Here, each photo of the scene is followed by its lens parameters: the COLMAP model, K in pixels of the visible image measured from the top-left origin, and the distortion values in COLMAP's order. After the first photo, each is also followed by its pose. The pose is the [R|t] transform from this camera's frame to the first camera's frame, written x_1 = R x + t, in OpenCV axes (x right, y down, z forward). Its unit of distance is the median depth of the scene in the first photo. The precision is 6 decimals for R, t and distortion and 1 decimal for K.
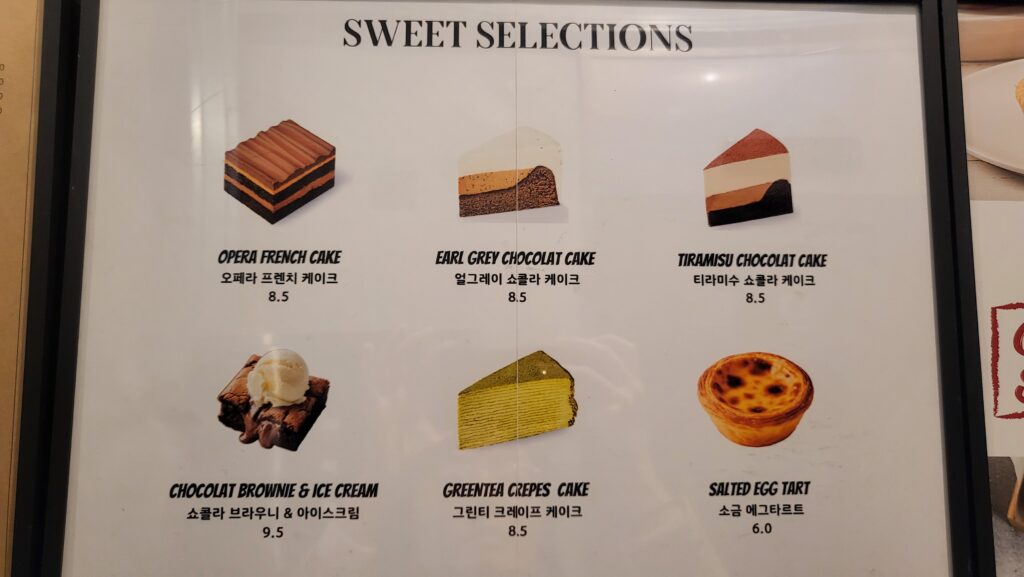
lens RADIAL K [[815.3, 0, 511.5], [0, 815.3, 290.9], [0, 0, 1]] dist [-0.018467, 0.069072]
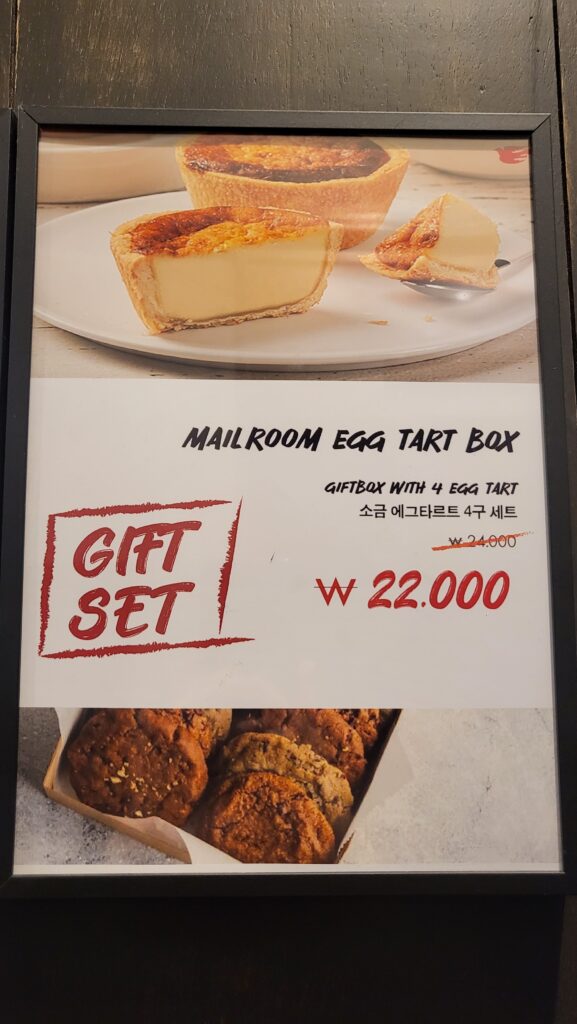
lens RADIAL K [[815.3, 0, 288.1], [0, 815.3, 509.4], [0, 0, 1]] dist [-0.018467, 0.069072]
pose [[0.996647, -0.006236, -0.081583, 0.884386], [0.005755, 0.999965, -0.006126, 0.021204], [0.081618, 0.005636, 0.996648, 0.248627]]
